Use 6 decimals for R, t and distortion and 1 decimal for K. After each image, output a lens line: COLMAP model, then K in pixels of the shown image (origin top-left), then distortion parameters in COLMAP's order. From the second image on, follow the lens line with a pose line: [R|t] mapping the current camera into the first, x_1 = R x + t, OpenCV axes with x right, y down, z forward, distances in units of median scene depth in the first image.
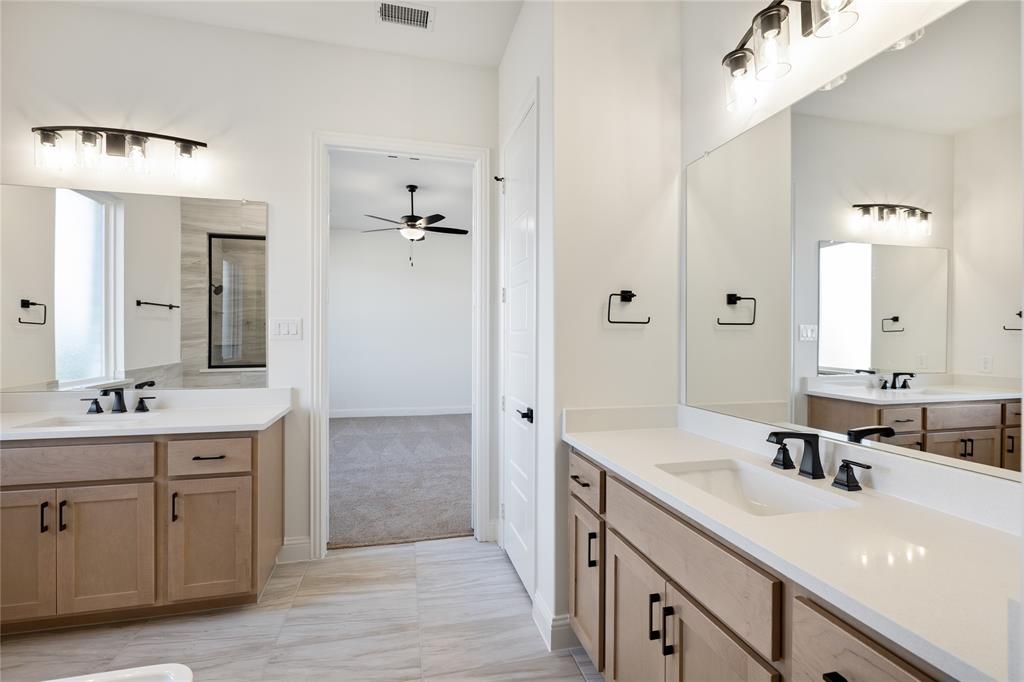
lens RADIAL K [[462.6, 0, 512.0], [0, 462.6, 340.0], [0, 0, 1]] dist [0.001357, -0.000484]
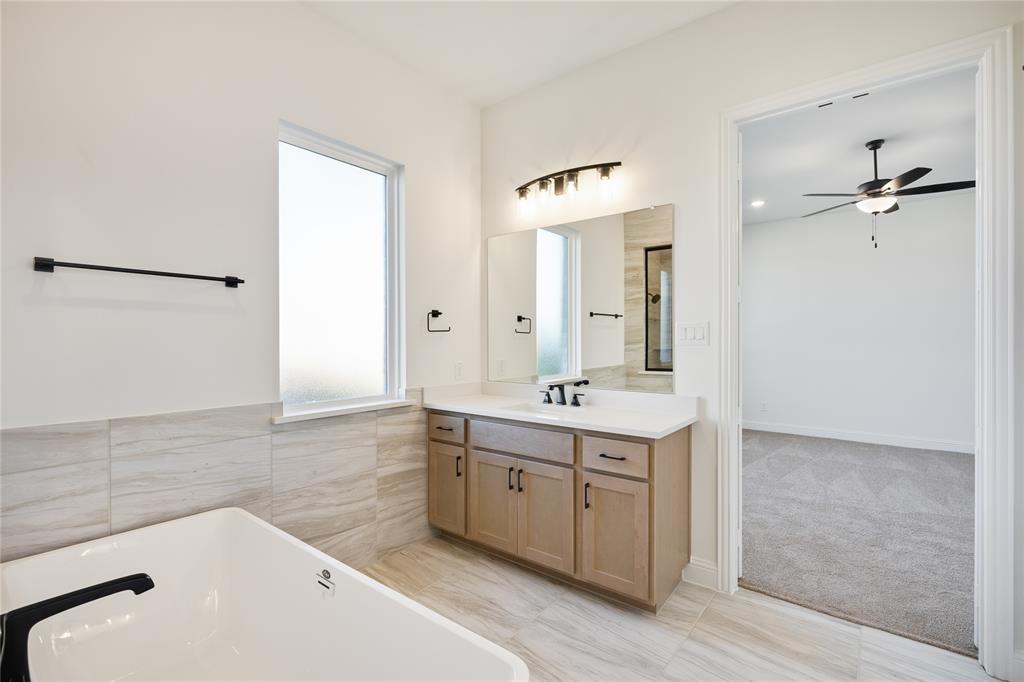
lens RADIAL K [[462.6, 0, 511.5], [0, 462.6, 343.1], [0, 0, 1]] dist [0.001357, -0.000484]
pose [[0.615777, -0.000962, -0.787920, 0.024191], [-0.002076, 0.999994, -0.002843, -0.000992], [0.787918, 0.003386, 0.615771, 0.124051]]
